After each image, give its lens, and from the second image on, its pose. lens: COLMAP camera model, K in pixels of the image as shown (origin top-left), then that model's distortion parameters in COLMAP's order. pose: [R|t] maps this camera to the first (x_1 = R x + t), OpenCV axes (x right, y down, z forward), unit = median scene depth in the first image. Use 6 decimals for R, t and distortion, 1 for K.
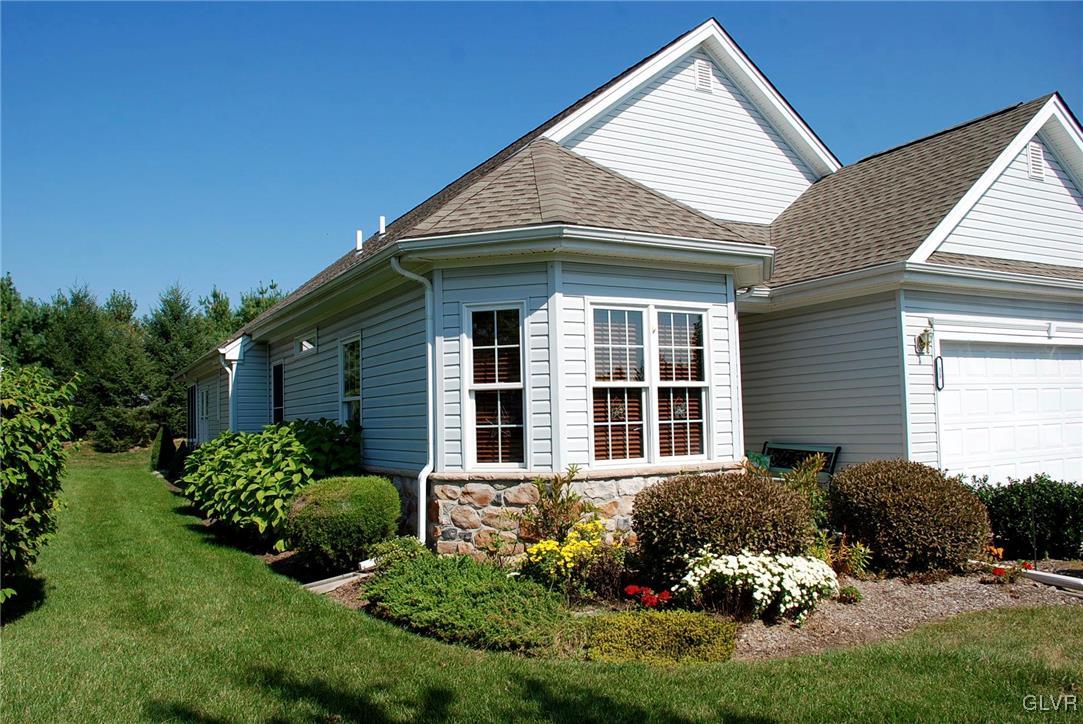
lens RADIAL K [[842.7, 0, 514.0], [0, 842.7, 381.3], [0, 0, 1]] dist [-0.164610, 0.121600]
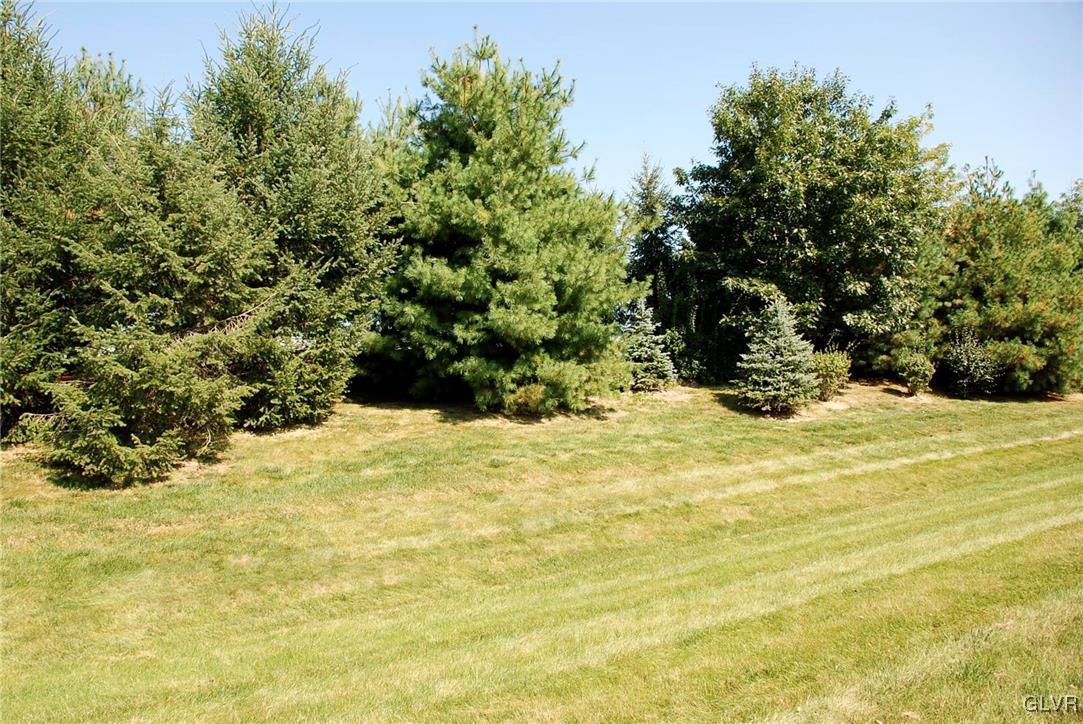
lens RADIAL K [[842.7, 0, 514.0], [0, 842.7, 381.3], [0, 0, 1]] dist [-0.164610, 0.121600]
pose [[0.996918, -0.010285, 0.077769, -0.370273], [0.007024, 0.999089, 0.042085, 0.038114], [-0.078131, -0.041409, 0.996083, 0.694182]]
